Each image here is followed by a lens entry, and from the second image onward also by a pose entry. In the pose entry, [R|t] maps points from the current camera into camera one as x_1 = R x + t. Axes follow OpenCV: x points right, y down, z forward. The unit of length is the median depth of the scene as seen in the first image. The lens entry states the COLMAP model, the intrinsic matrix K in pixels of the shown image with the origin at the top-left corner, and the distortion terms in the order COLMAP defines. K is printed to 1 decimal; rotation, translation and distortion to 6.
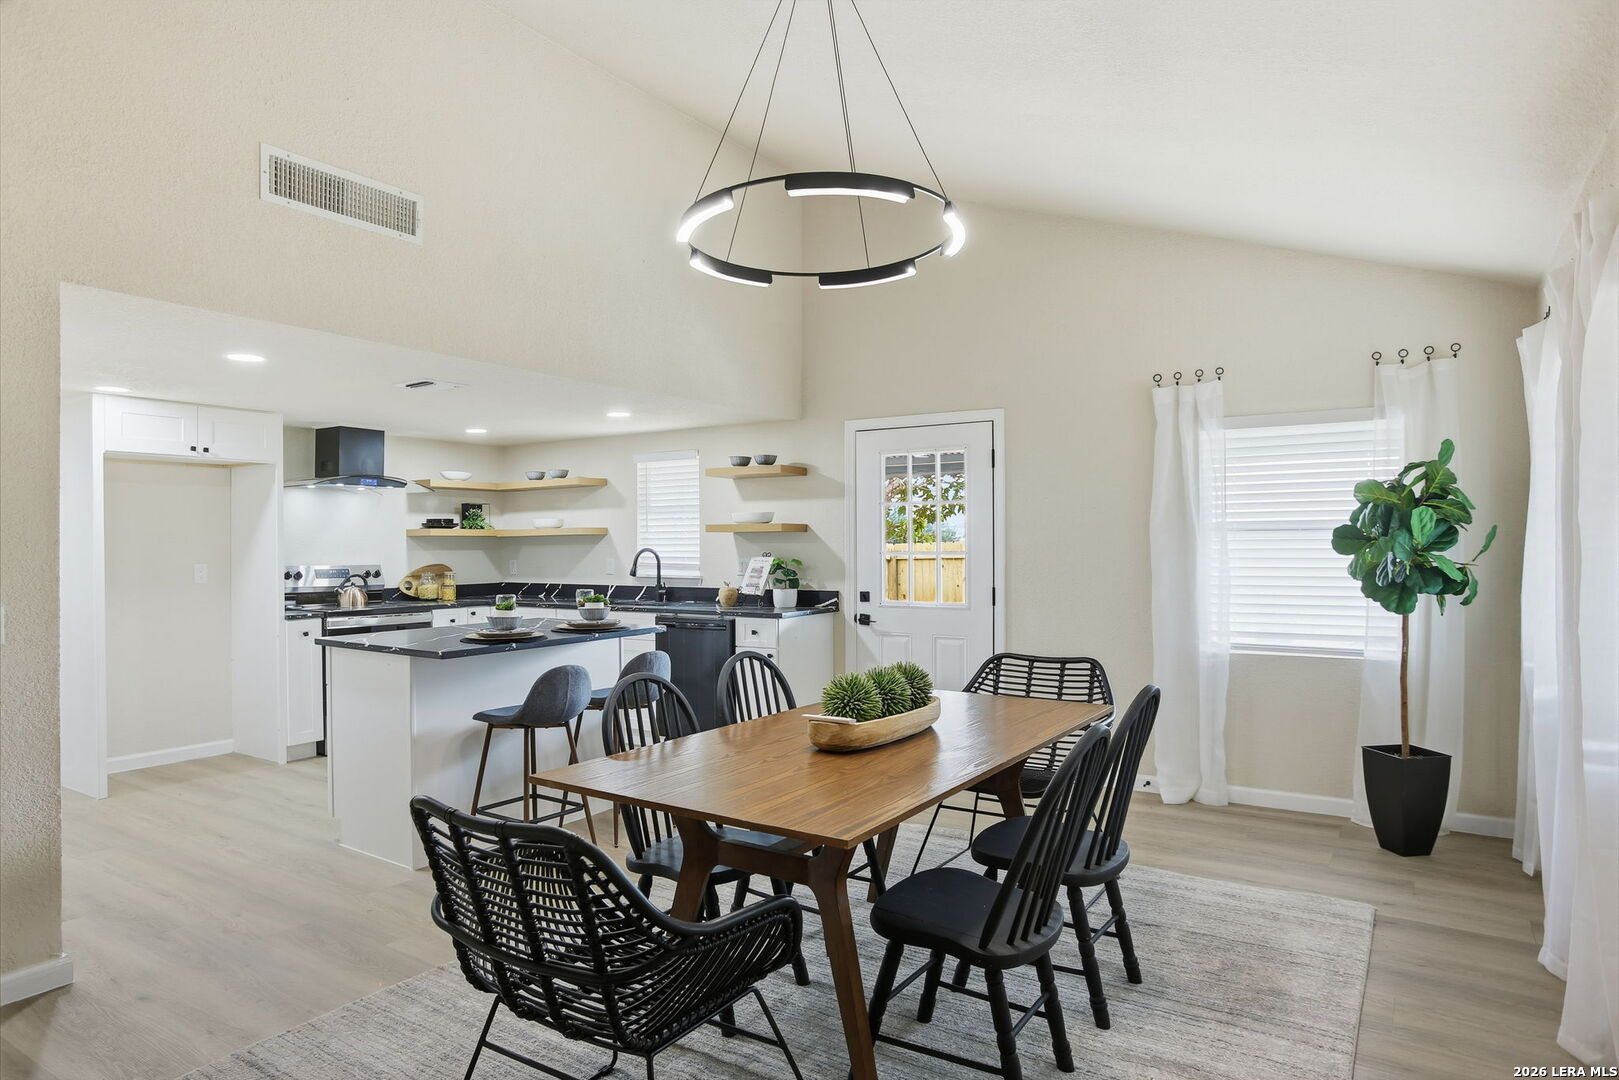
lens RADIAL K [[1218.8, 0, 843.5], [0, 1218.8, 535.6], [0, 0, 1]] dist [0.001075, 0.001715]
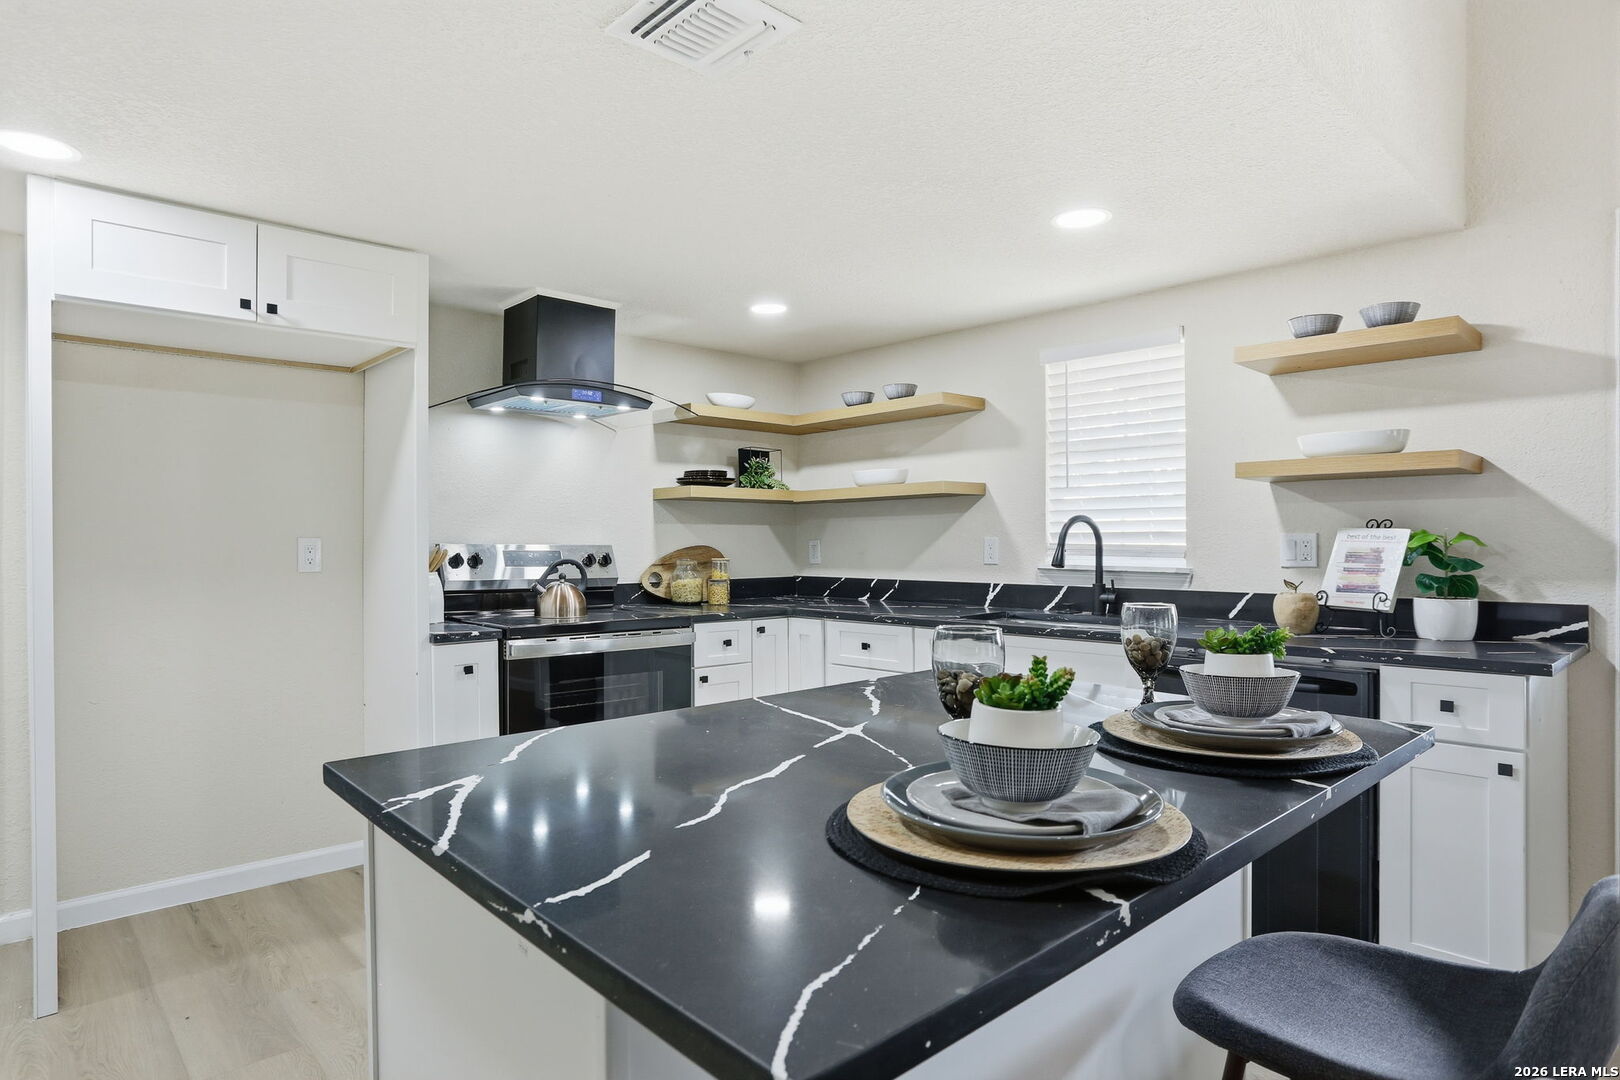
lens RADIAL K [[897.9, 0, 769.0], [0, 897.9, 538.4], [0, 0, 1]] dist [-0.000312, -0.000795]
pose [[0.972692, 0.001797, -0.232092, -0.209939], [-0.002768, 0.999989, -0.003857, 0.023141], [0.232082, 0.004394, 0.972686, 0.611734]]
